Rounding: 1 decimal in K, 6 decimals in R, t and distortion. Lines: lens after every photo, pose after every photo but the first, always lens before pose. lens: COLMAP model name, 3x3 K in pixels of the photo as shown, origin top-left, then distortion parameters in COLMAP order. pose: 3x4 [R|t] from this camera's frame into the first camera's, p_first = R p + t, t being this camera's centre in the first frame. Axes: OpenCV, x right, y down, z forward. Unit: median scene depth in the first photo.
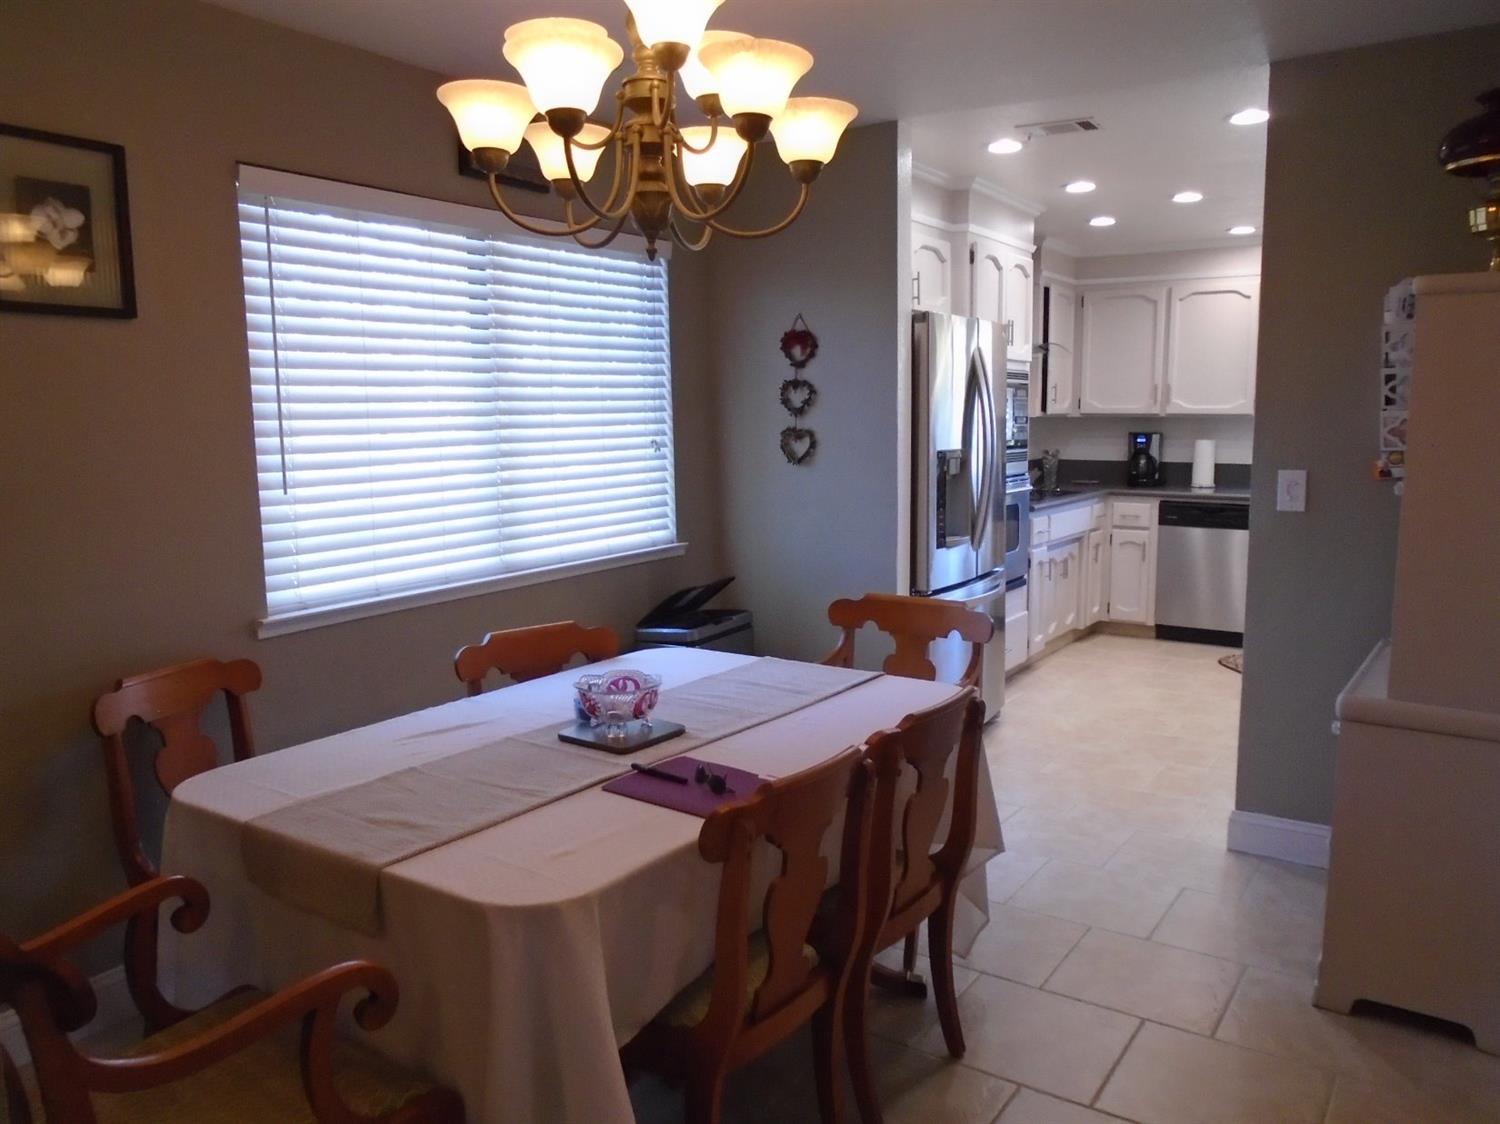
lens RADIAL K [[1141.9, 0, 746.1], [0, 1141.9, 559.3], [0, 0, 1]] dist [-0.028997, 0.011603]
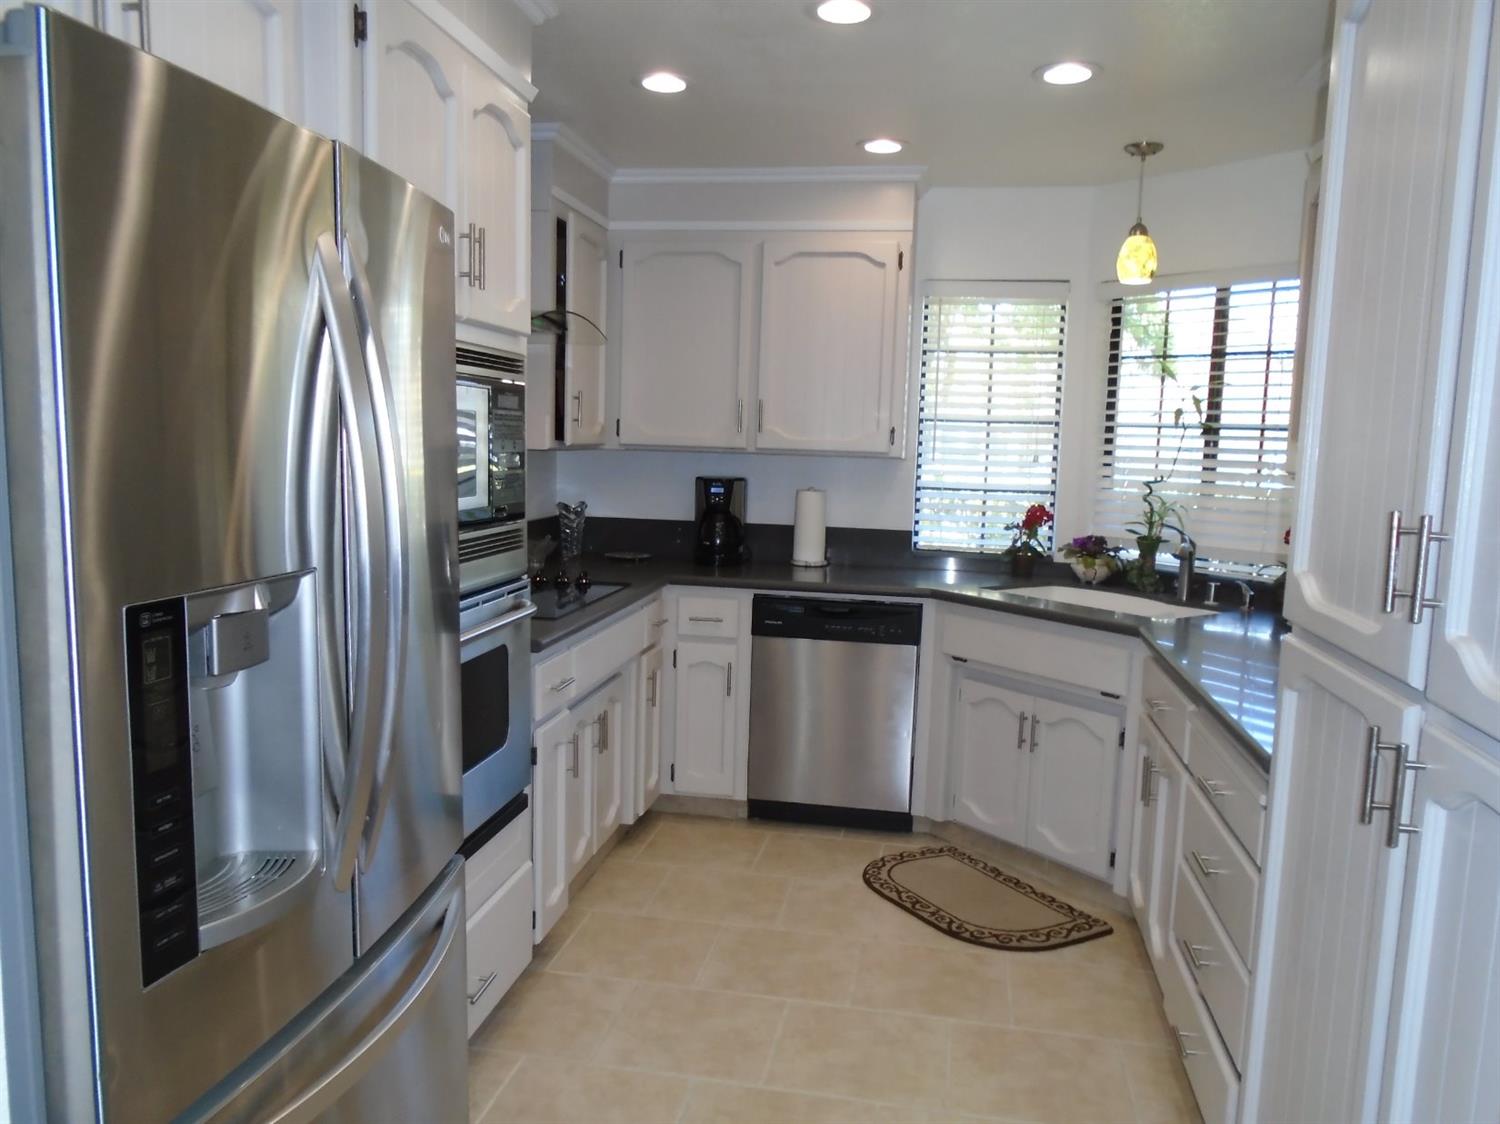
lens RADIAL K [[1141.9, 0, 753.4], [0, 1141.9, 559.8], [0, 0, 1]] dist [-0.028997, 0.011603]
pose [[0.913458, -0.013322, 0.406714, 0.119833], [0.019296, 0.999758, -0.010591, -0.063011], [-0.406475, 0.017523, 0.913494, 0.450148]]
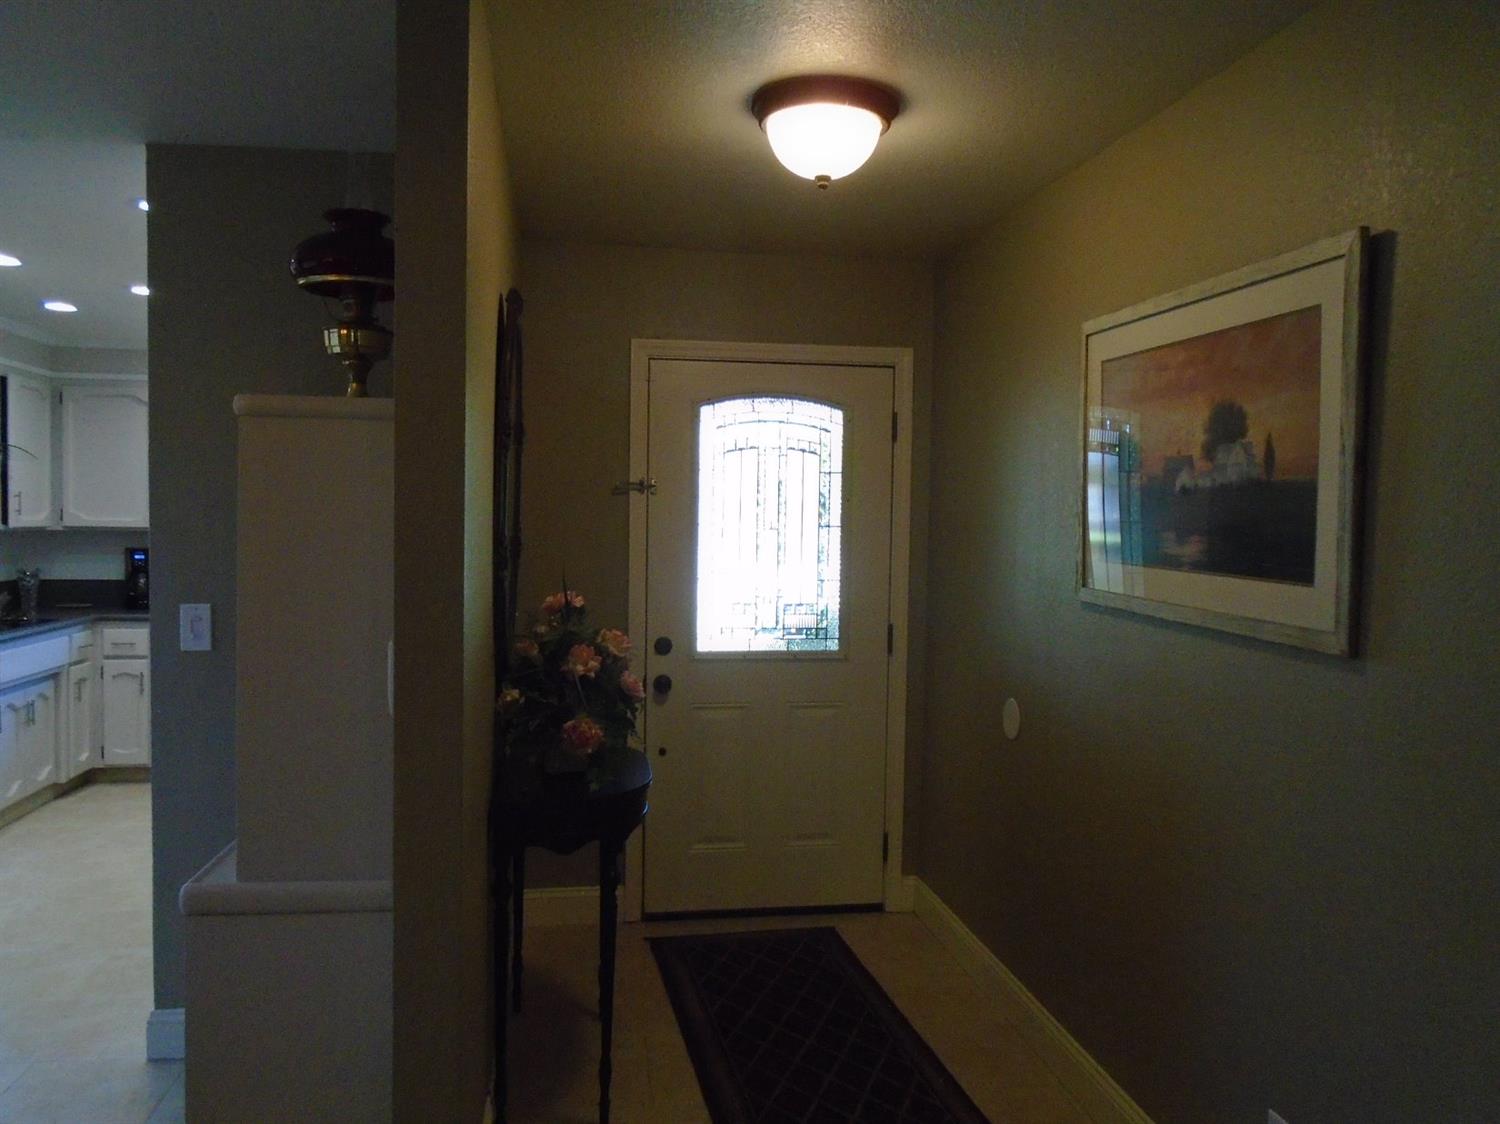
lens RADIAL K [[1141.9, 0, 750.5], [0, 1141.9, 562.4], [0, 0, 1]] dist [-0.028997, 0.011603]
pose [[0.735303, -0.010768, 0.677653, 0.103822], [0.070674, 0.995641, -0.060866, -0.013705], [-0.674043, 0.092648, 0.732859, 0.034221]]
